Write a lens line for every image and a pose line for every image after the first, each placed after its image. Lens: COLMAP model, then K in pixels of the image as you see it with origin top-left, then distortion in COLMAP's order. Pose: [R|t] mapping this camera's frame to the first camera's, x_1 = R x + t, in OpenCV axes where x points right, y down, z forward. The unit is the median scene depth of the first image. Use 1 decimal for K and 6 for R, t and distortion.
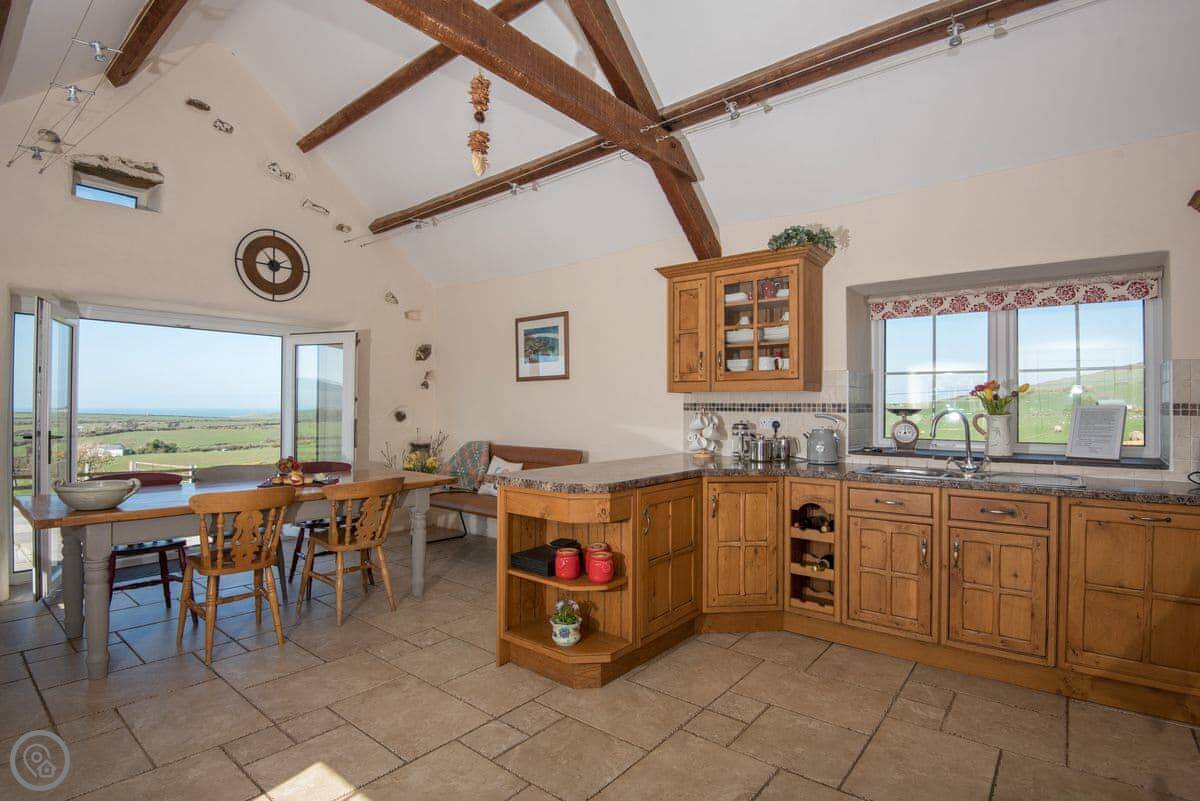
lens RADIAL K [[583.9, 0, 602.6], [0, 583.9, 405.6], [0, 0, 1]] dist [-0.038361, -0.003364]
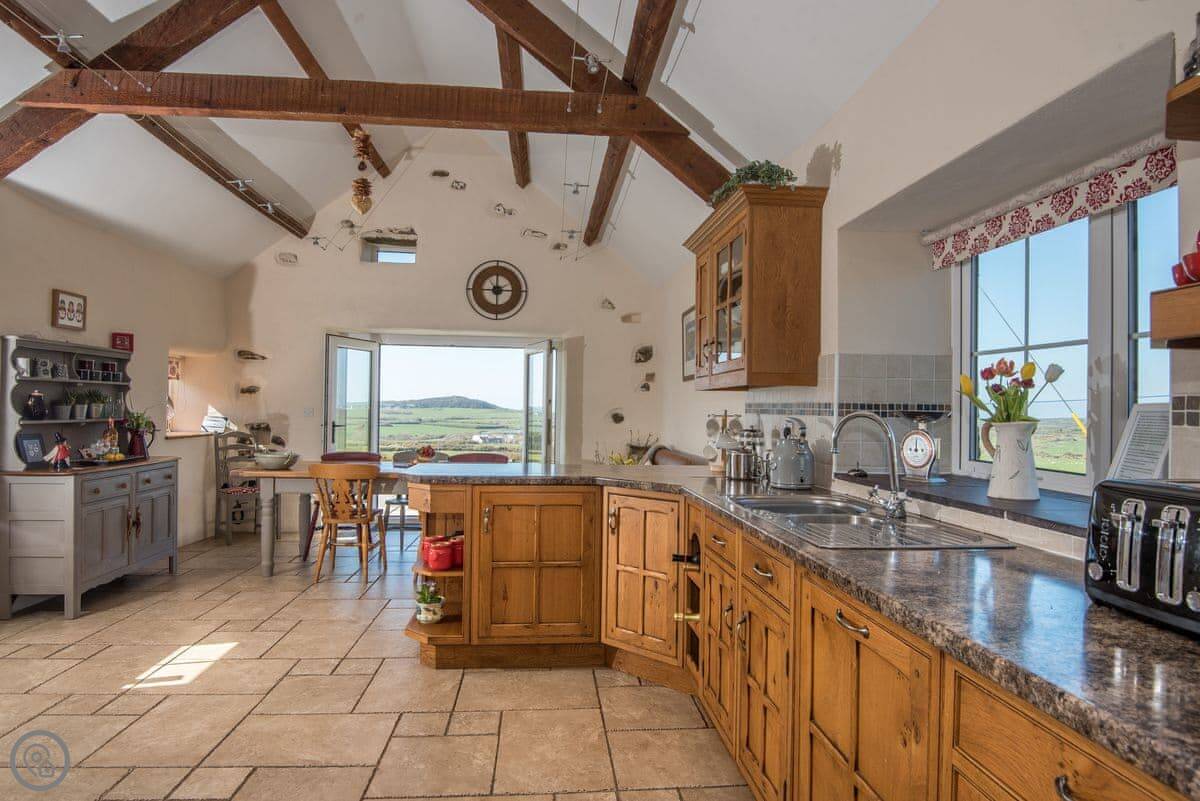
lens RADIAL K [[662.6, 0, 600.1], [0, 662.6, 404.7], [0, 0, 1]] dist [-0.021769, -0.001213]
pose [[0.700142, -0.000989, -0.714003, 0.583767], [-0.006548, 0.999948, -0.007806, 0.005103], [0.713973, 0.010140, 0.700100, 0.197022]]
